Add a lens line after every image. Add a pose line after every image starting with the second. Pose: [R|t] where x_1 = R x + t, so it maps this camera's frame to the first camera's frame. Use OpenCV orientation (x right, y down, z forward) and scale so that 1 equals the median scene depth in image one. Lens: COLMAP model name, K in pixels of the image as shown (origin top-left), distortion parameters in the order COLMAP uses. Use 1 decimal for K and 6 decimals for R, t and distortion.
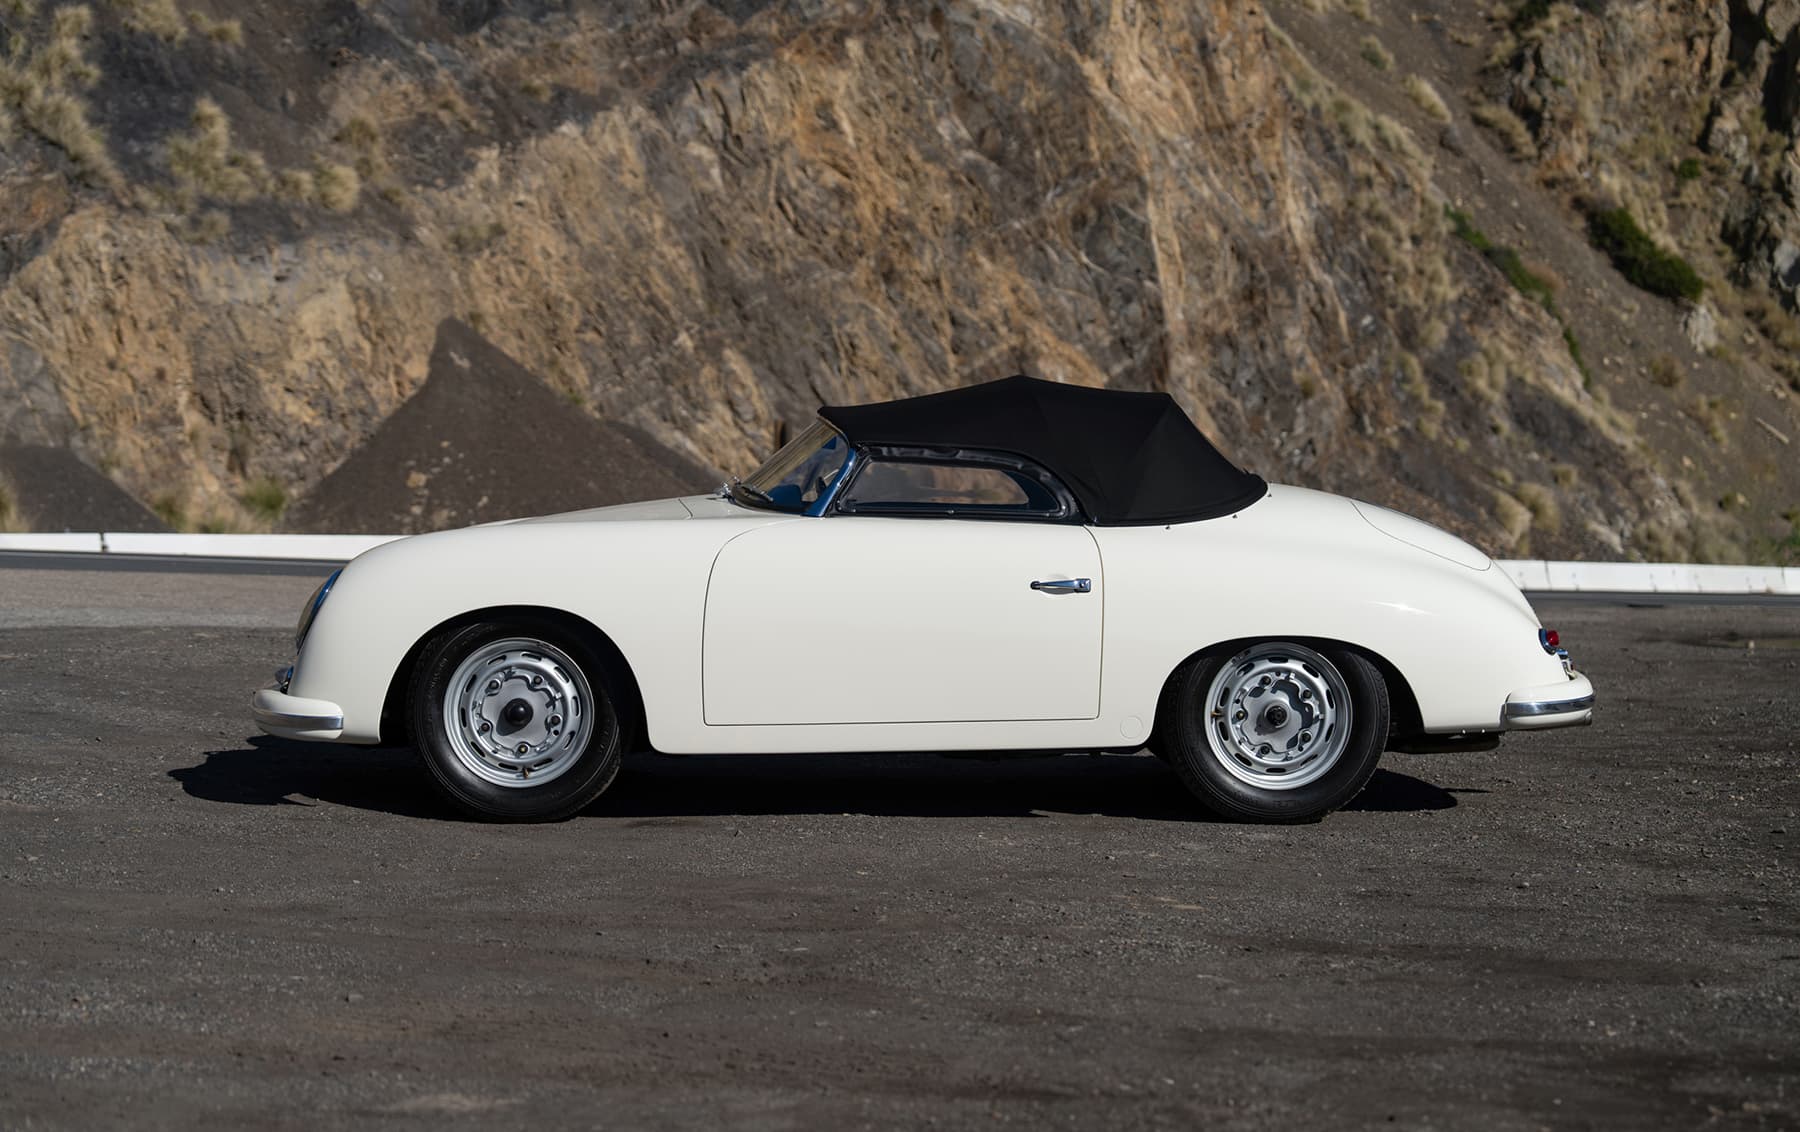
lens RADIAL K [[2587.8, 0, 900.4], [0, 2587.8, 540.6], [0, 0, 1]] dist [-0.003458, 0.028746]
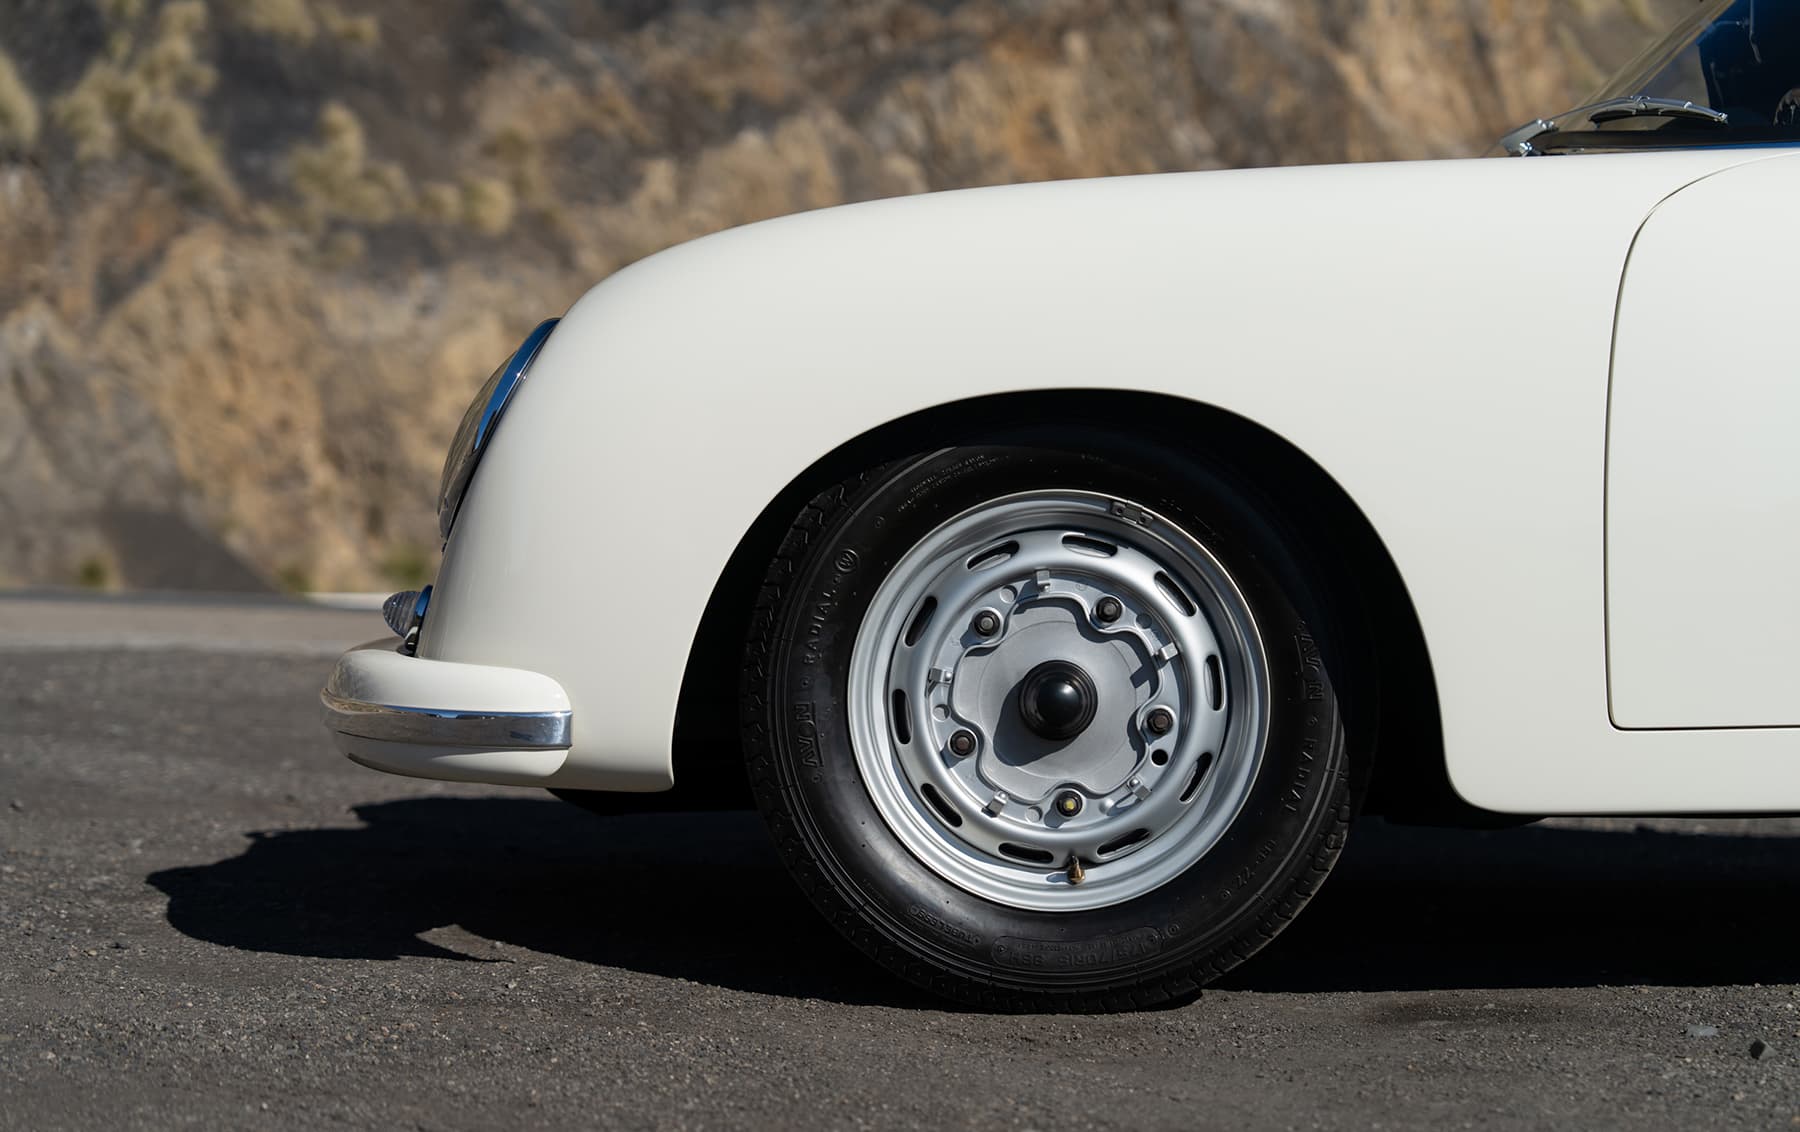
lens RADIAL K [[3046.6, 0, 900.0], [0, 3046.6, 566.0], [0, 0, 1]] dist [0.023210, 0.006801]
pose [[0.996719, -0.010756, -0.080220, -0.111118], [0.009503, 0.999827, -0.015981, 0.044739], [0.080378, 0.015167, 0.996649, 0.477055]]
